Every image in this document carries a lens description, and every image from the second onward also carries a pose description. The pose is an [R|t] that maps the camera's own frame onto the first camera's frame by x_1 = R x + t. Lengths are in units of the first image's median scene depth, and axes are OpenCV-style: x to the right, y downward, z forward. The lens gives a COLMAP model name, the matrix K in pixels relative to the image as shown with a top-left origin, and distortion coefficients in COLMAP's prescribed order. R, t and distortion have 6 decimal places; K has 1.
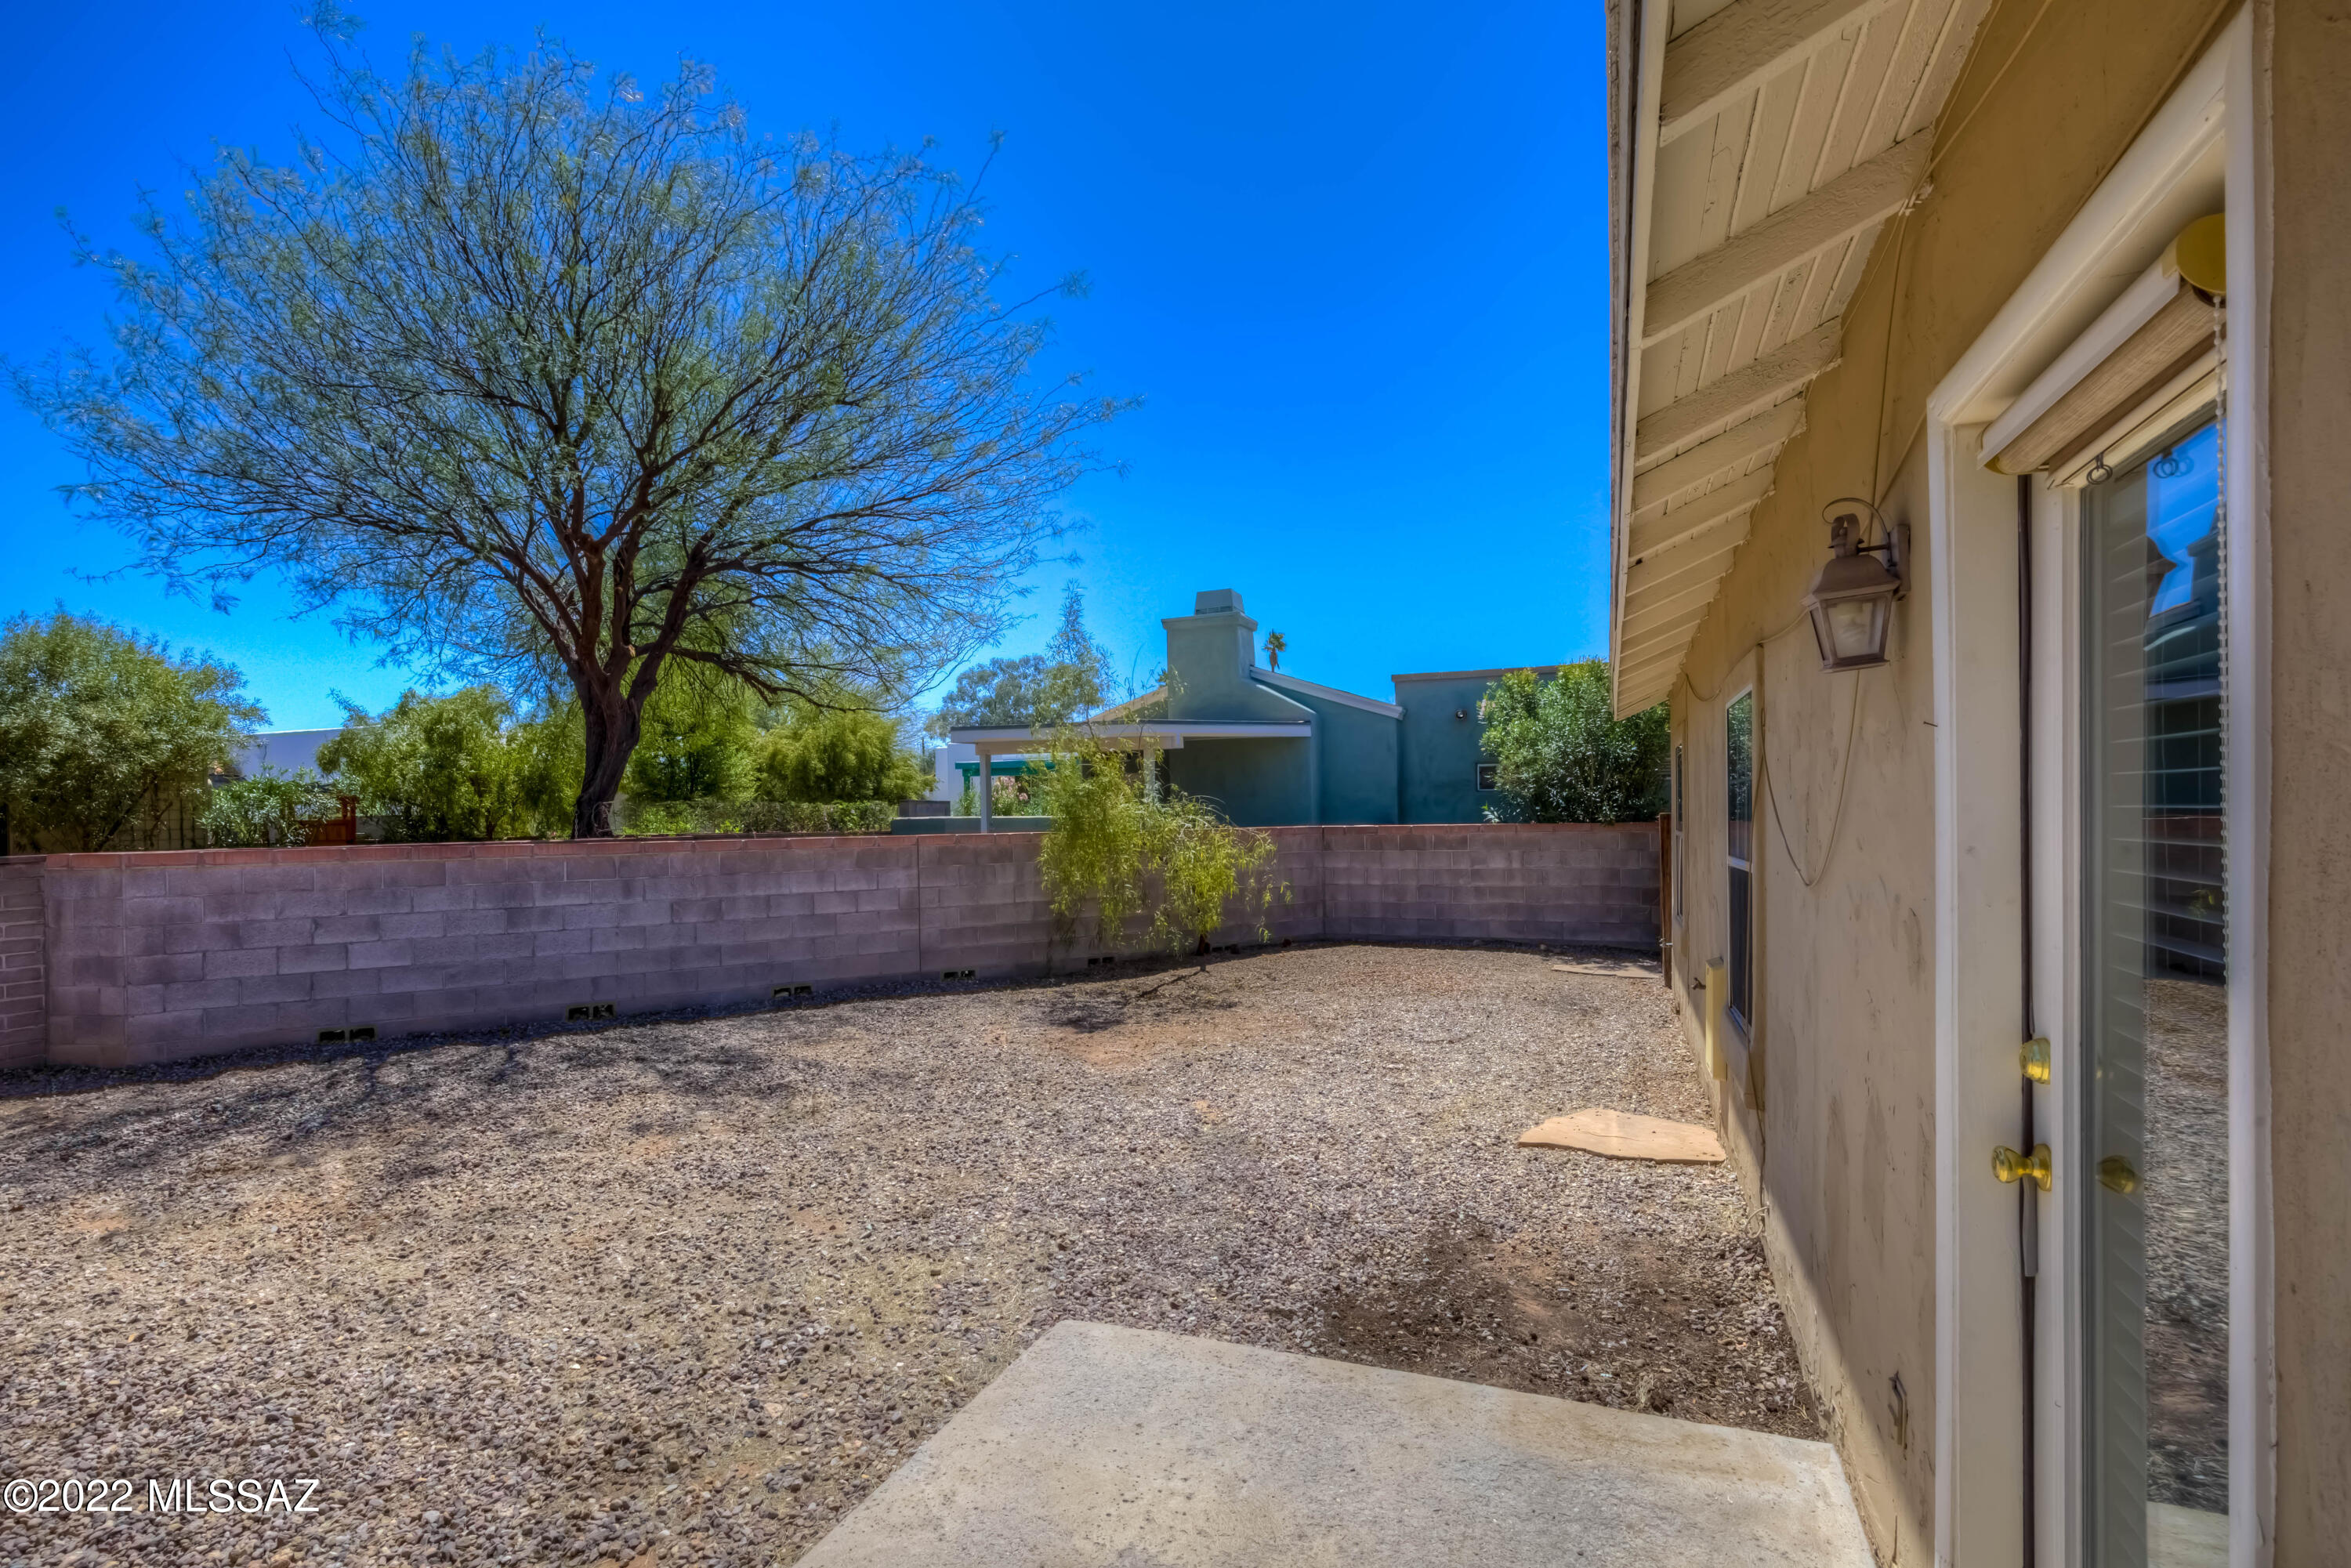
lens RADIAL K [[1107.2, 0, 1176.7], [0, 1107.2, 821.5], [0, 0, 1]] dist [0.000470, 0.000107]
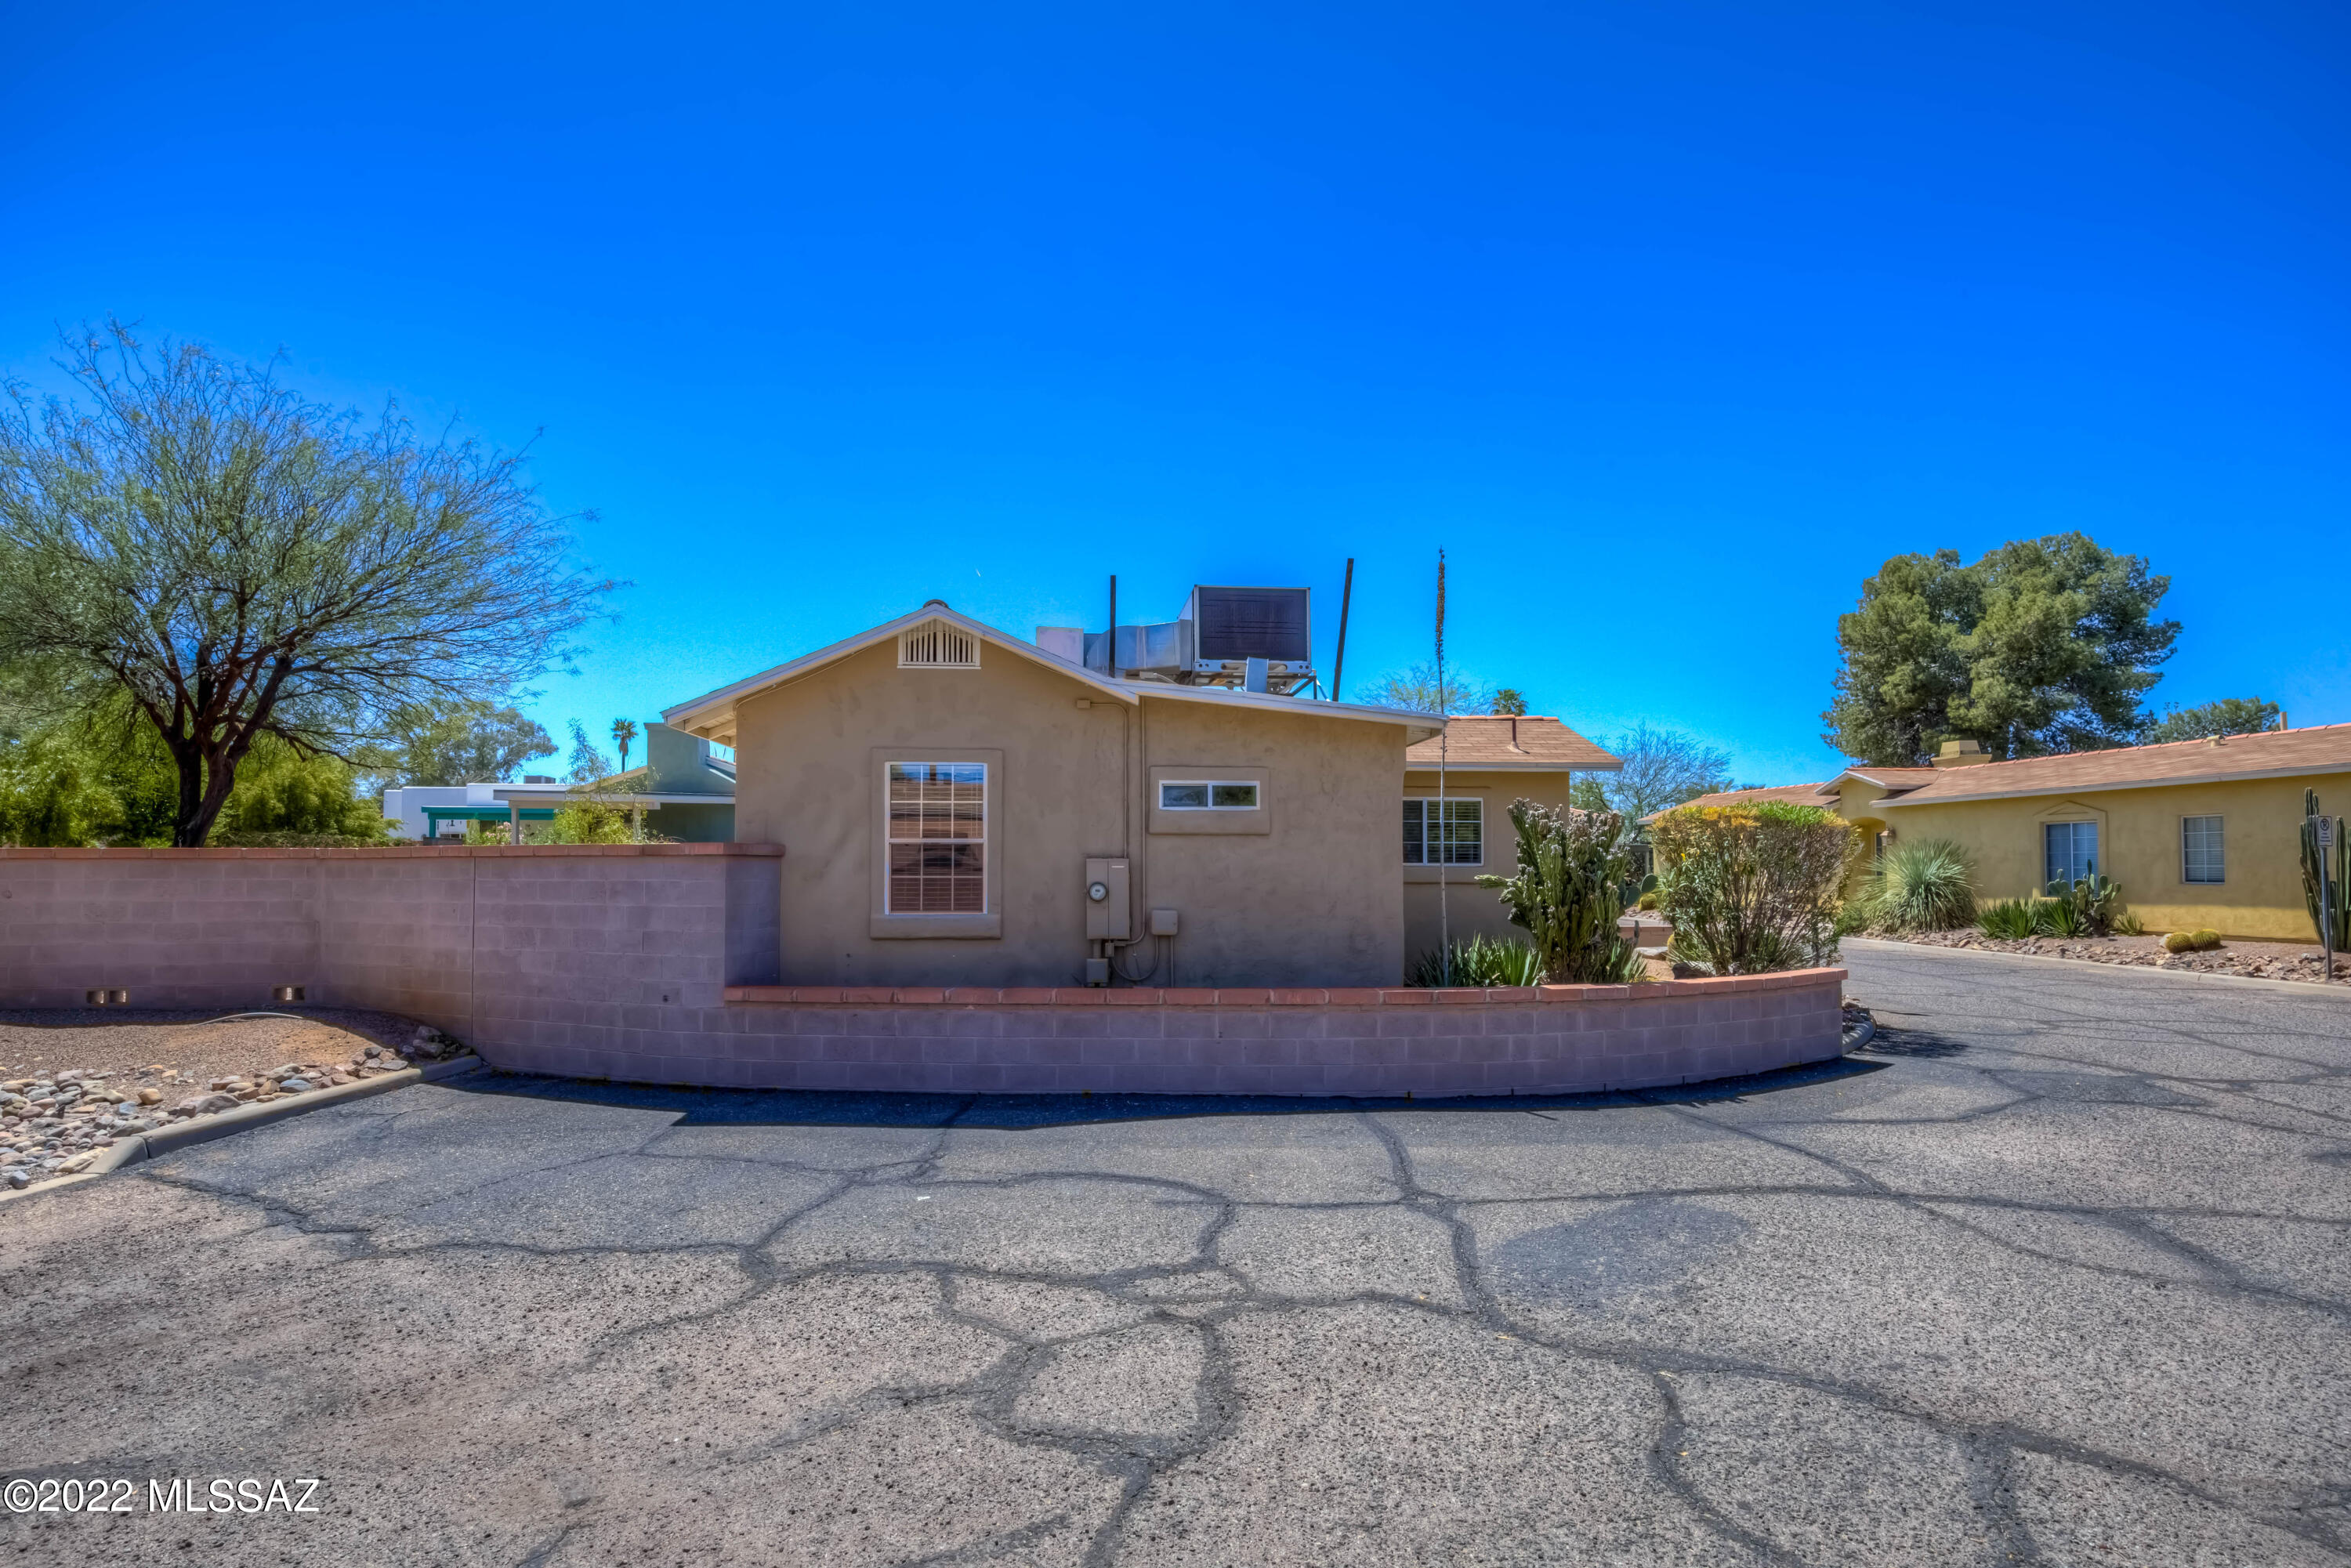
lens RADIAL K [[1107.2, 0, 1176.7], [0, 1107.2, 821.5], [0, 0, 1]] dist [0.000470, 0.000107]
pose [[0.894512, 0.031716, 0.445917, -0.032093], [-0.009430, 0.998597, -0.052109, 0.026430], [-0.446945, 0.042407, 0.893556, -0.683848]]
